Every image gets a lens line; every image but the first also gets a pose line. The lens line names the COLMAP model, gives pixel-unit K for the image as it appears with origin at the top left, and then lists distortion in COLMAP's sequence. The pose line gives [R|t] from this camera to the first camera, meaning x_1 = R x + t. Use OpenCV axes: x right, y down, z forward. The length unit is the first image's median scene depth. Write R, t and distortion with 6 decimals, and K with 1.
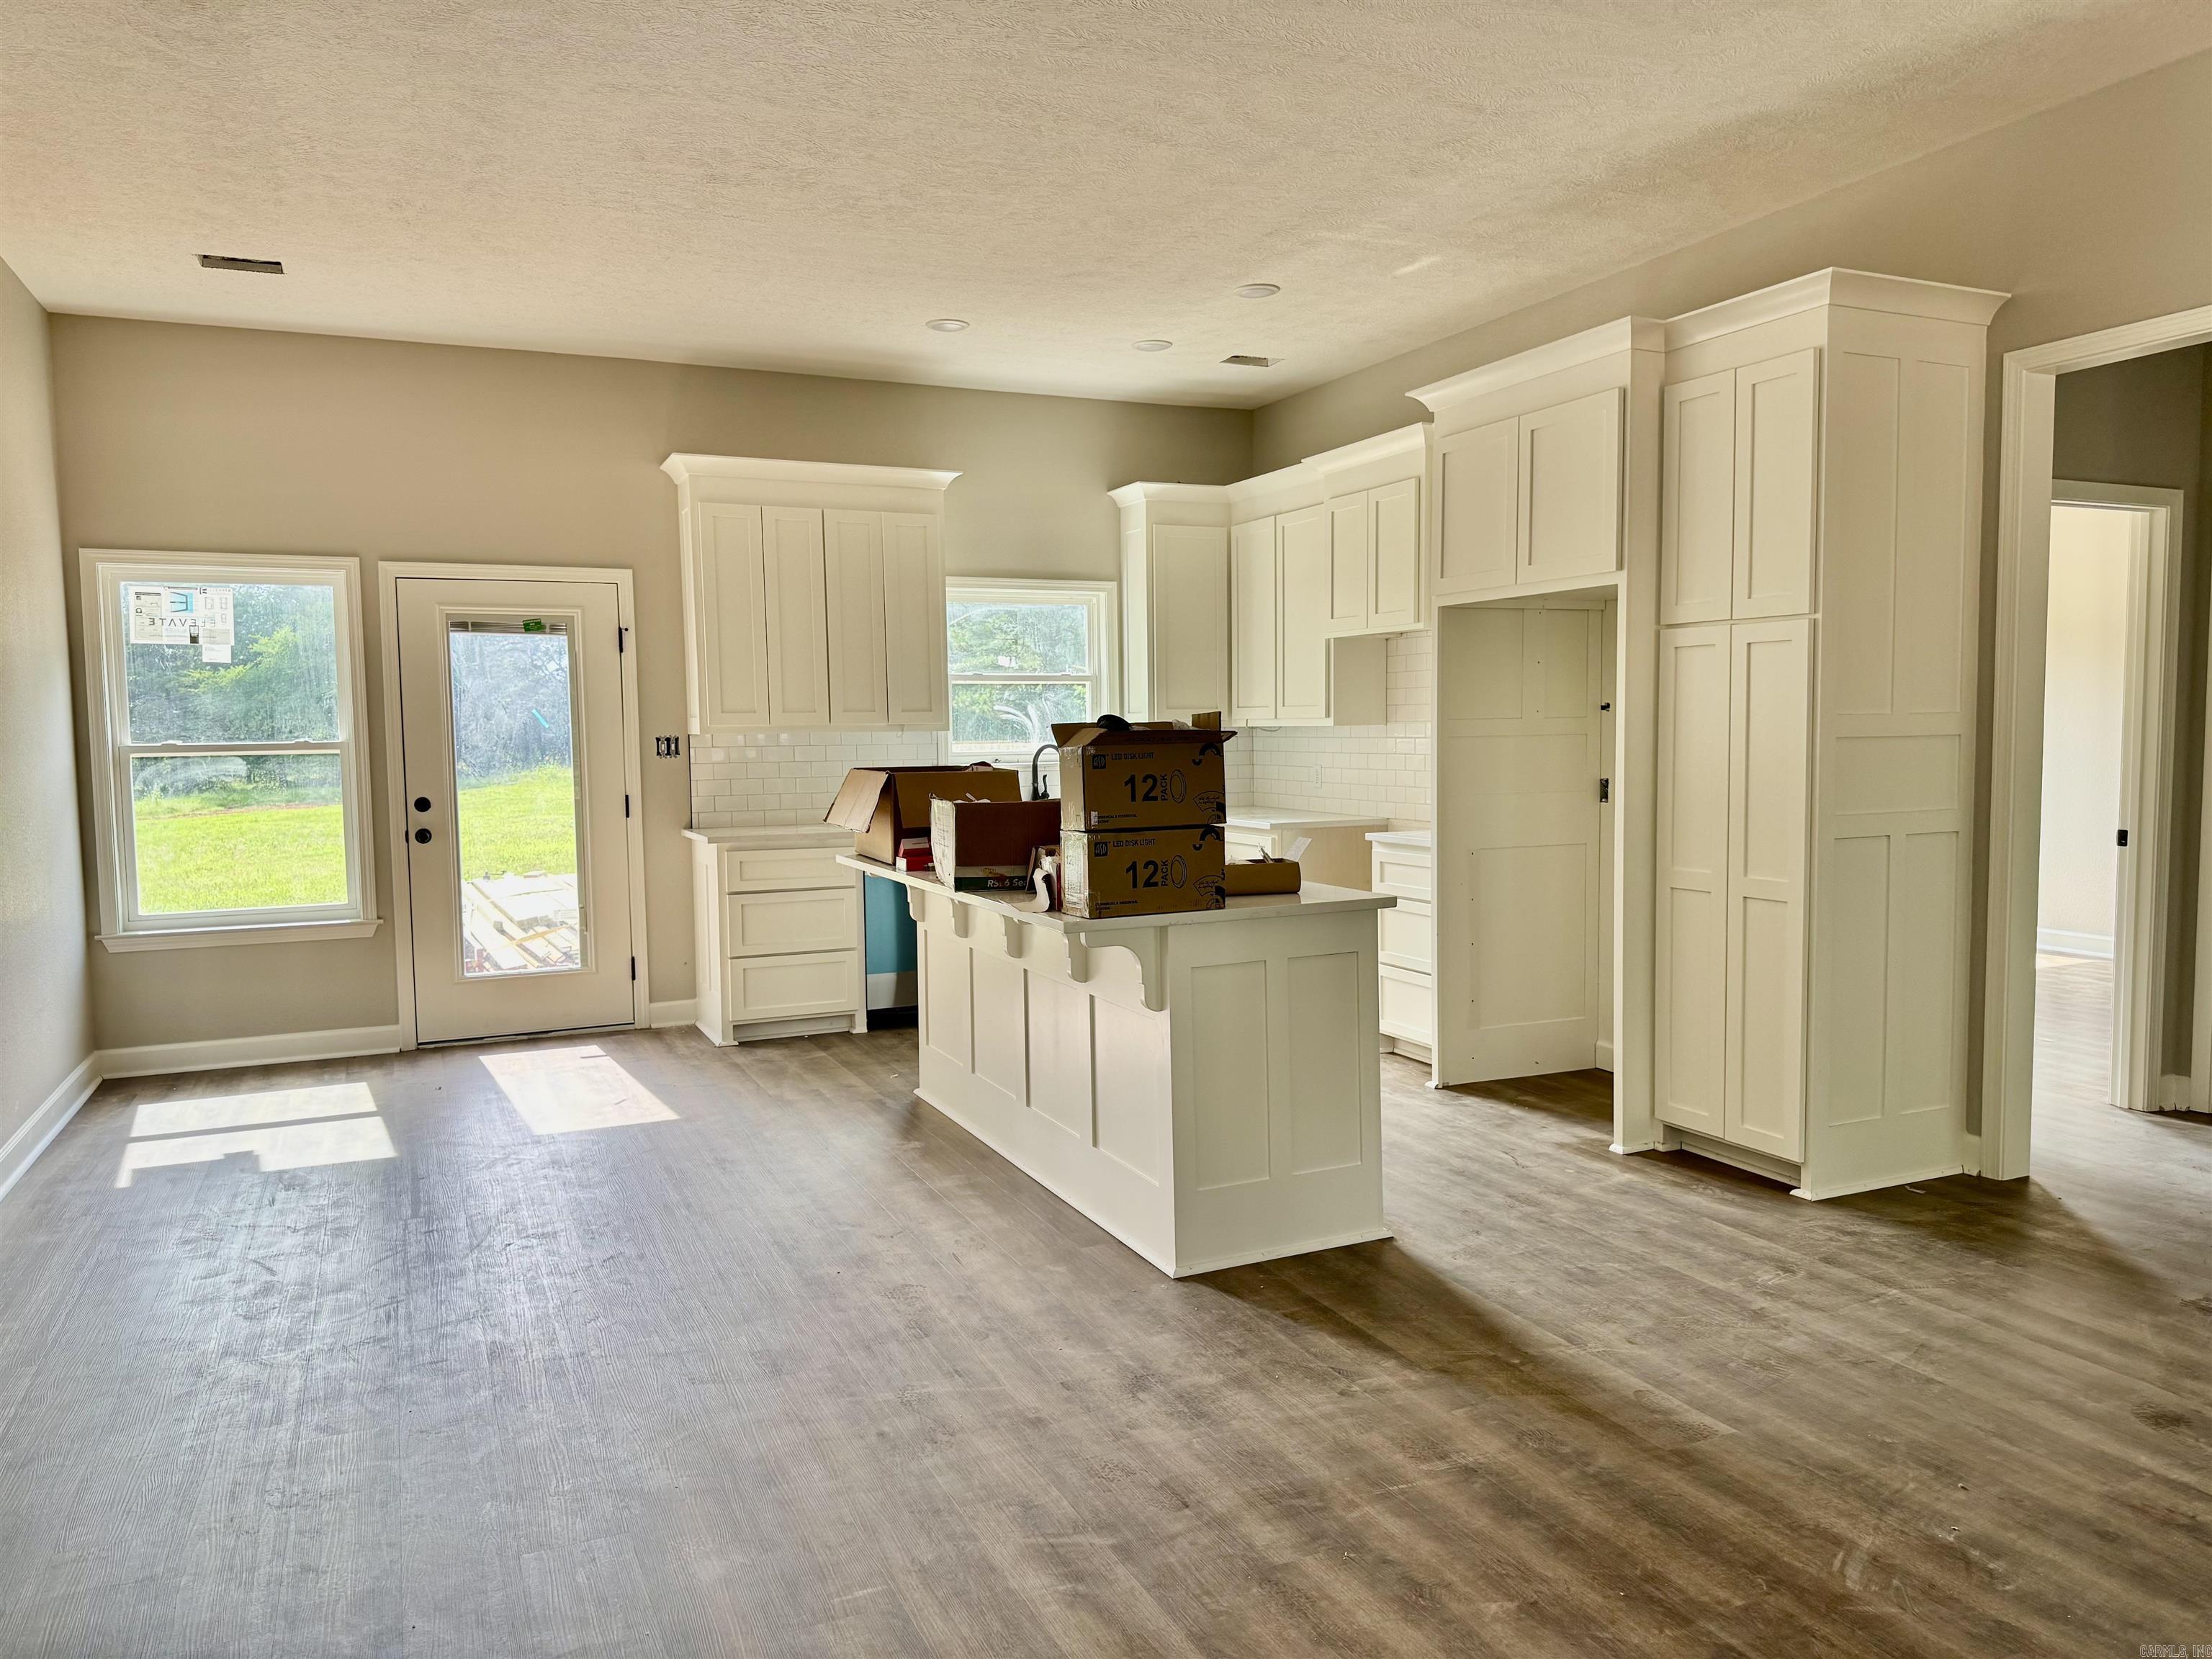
lens RADIAL K [[1554.3, 0, 1102.3], [0, 1554.3, 833.1], [0, 0, 1]] dist [0.018153, -0.008471]
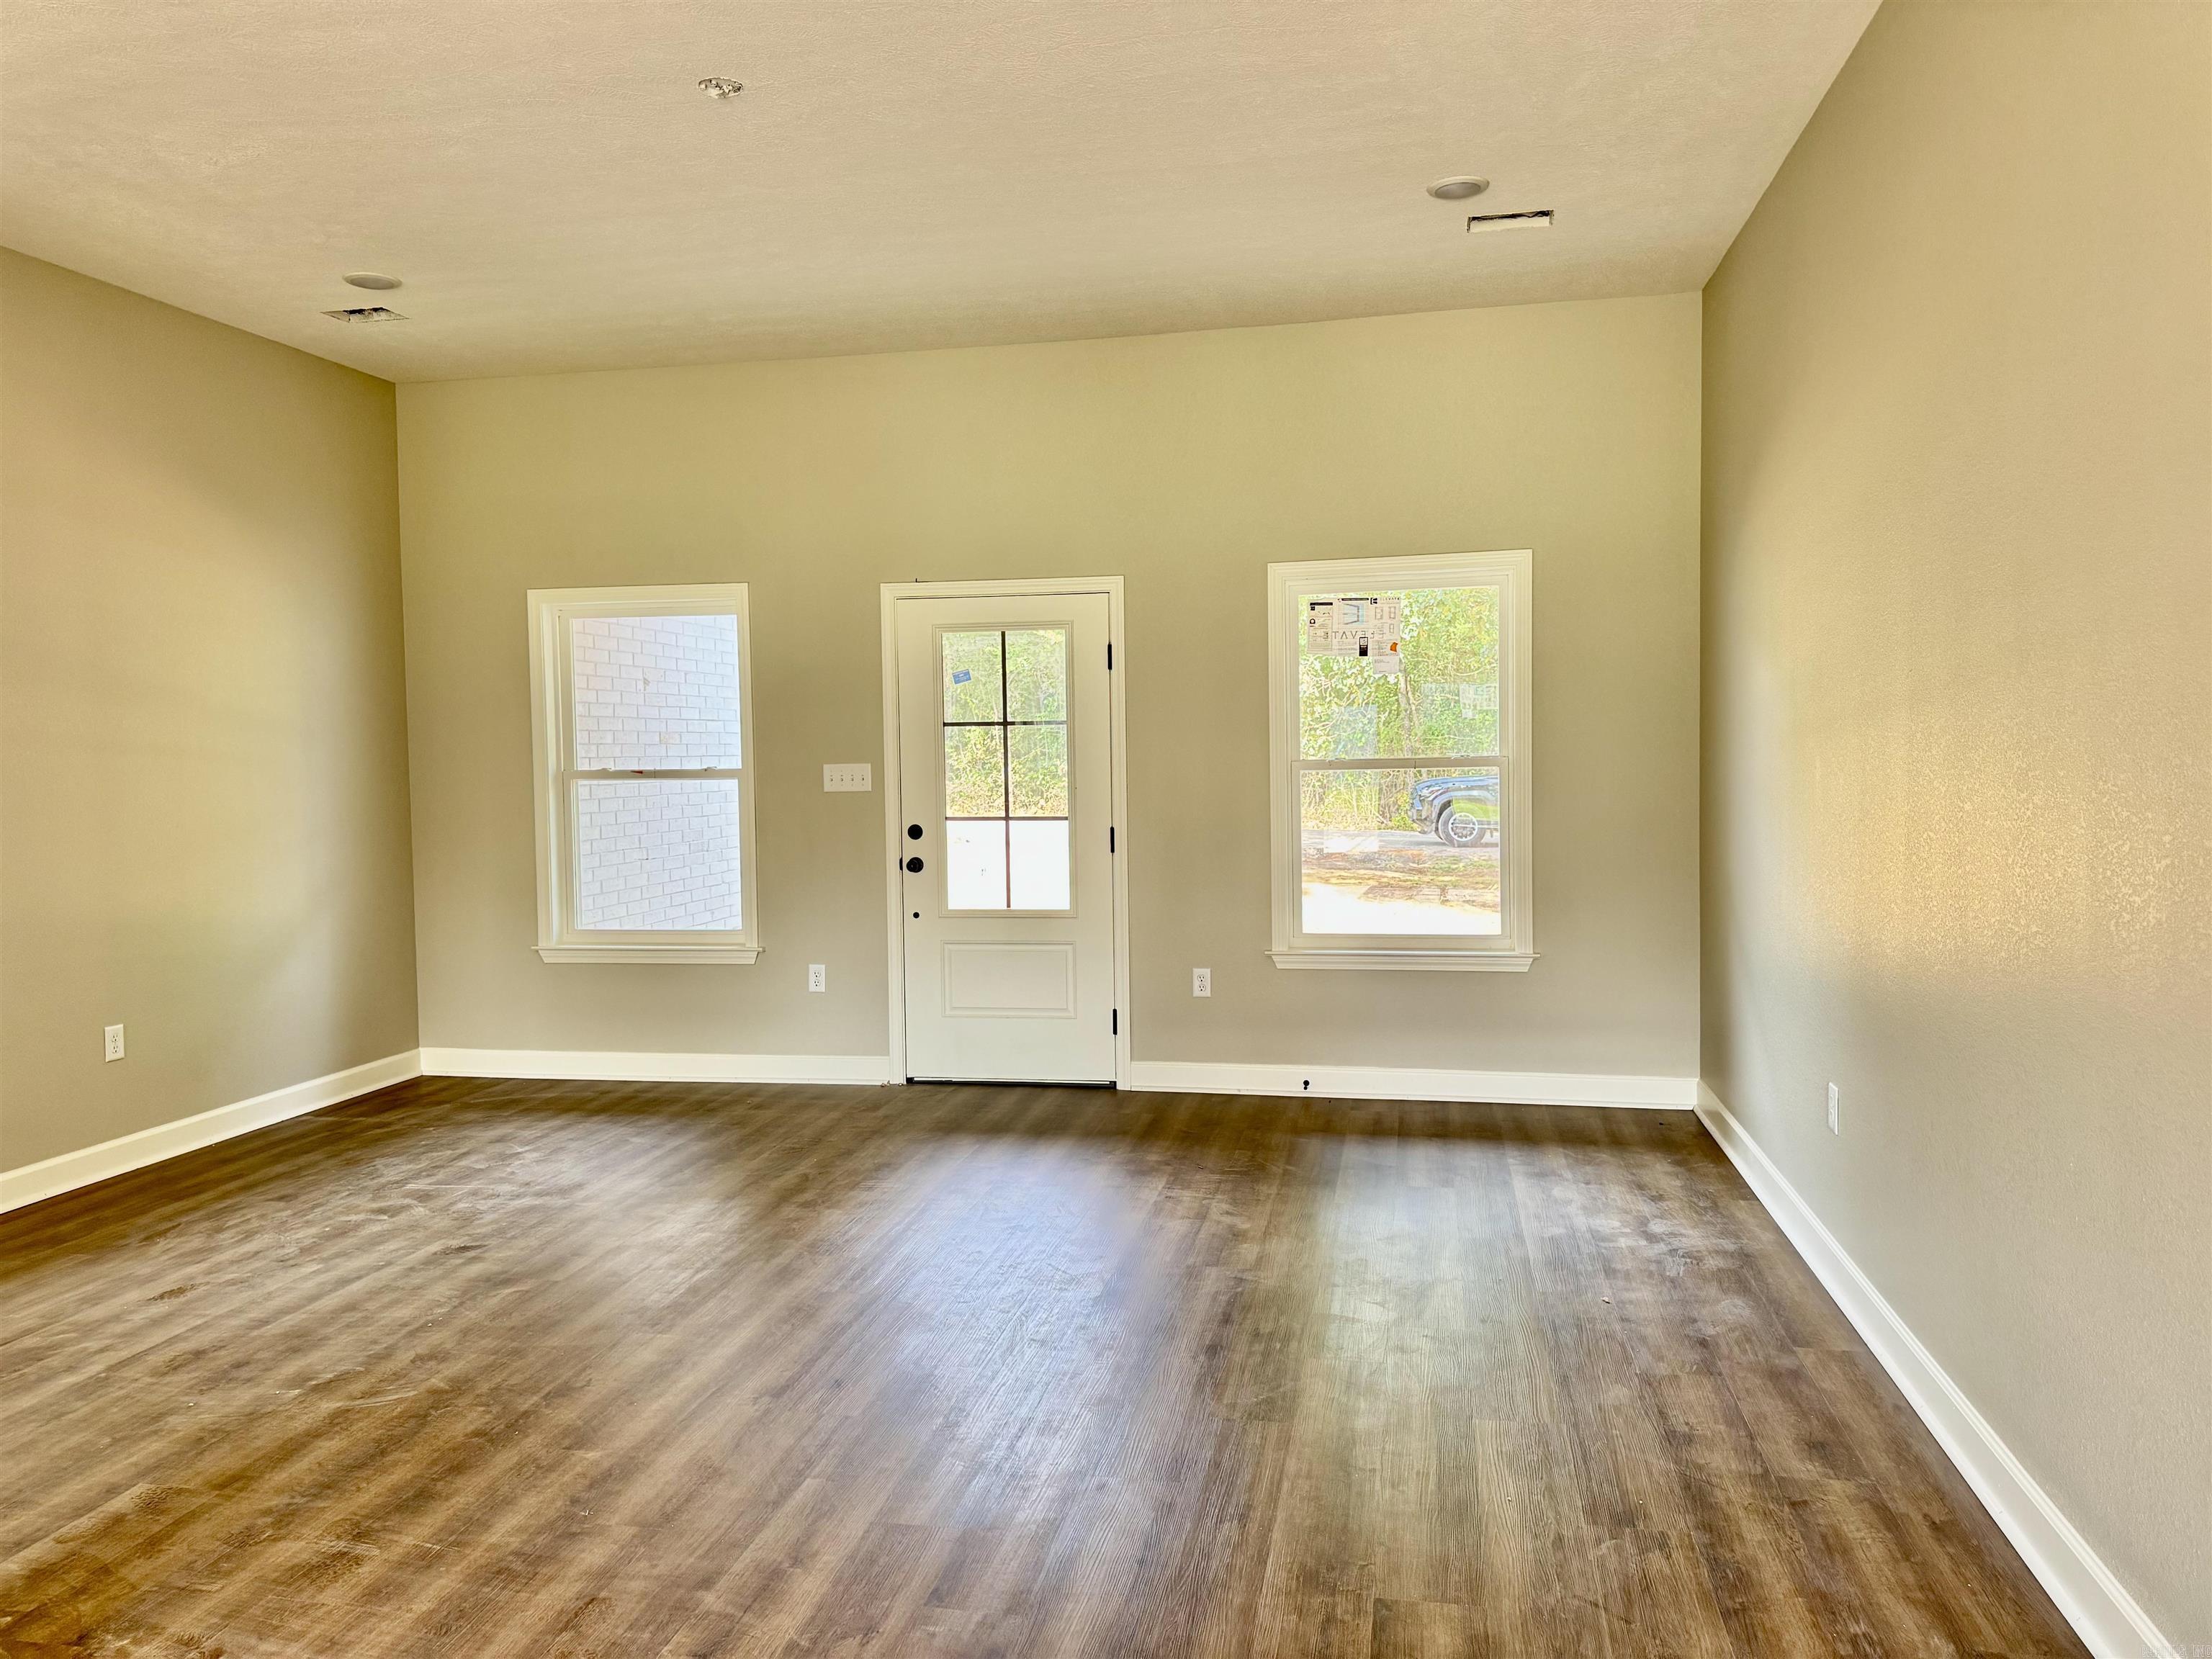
lens RADIAL K [[1554.3, 0, 1106.2], [0, 1554.3, 828.7], [0, 0, 1]] dist [0.018153, -0.008471]
pose [[-0.810041, -0.002189, 0.586369, -0.740935], [0.068364, 0.992821, 0.098148, -0.098626], [-0.582374, 0.119591, -0.804076, 1.511733]]
